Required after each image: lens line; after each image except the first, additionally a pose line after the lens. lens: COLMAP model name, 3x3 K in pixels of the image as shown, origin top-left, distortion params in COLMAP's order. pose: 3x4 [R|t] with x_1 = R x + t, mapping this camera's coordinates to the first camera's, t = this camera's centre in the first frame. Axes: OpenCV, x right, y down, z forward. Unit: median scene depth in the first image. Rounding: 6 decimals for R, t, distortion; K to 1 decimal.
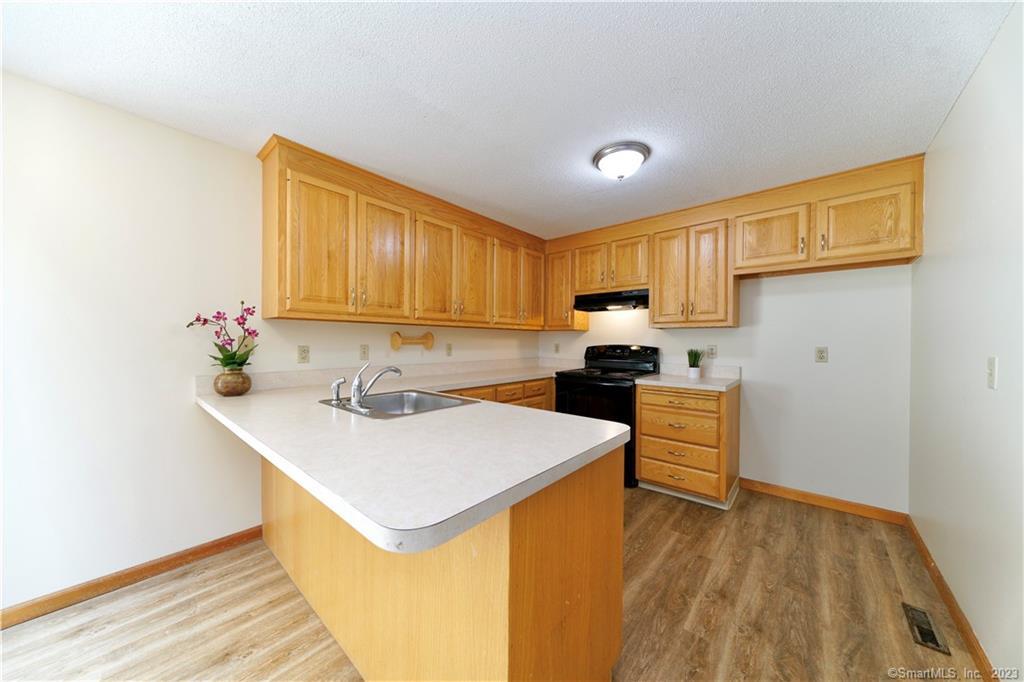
lens RADIAL K [[345.8, 0, 512.0], [0, 345.8, 341.0], [0, 0, 1]] dist [0.001843, 0.000078]
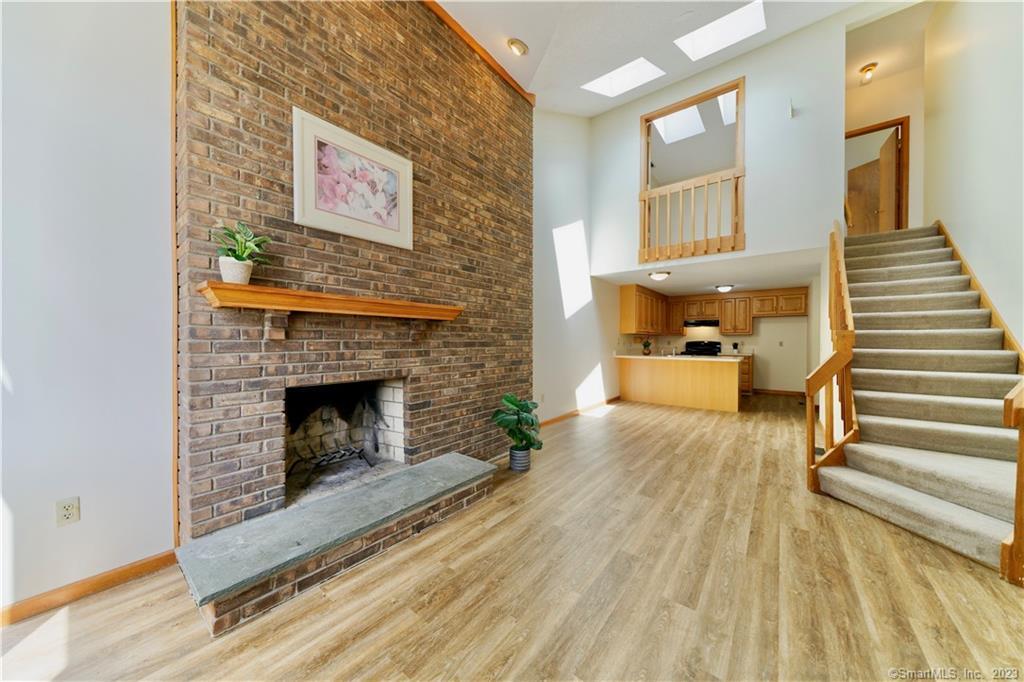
lens RADIAL K [[343.2, 0, 507.2], [0, 343.2, 339.9], [0, 0, 1]] dist [0.000564, -0.000042]
pose [[0.998566, -0.003671, 0.053406, -1.446776], [0.003422, 0.999983, 0.004751, -0.014722], [-0.053422, -0.004561, 0.998562, -1.633402]]
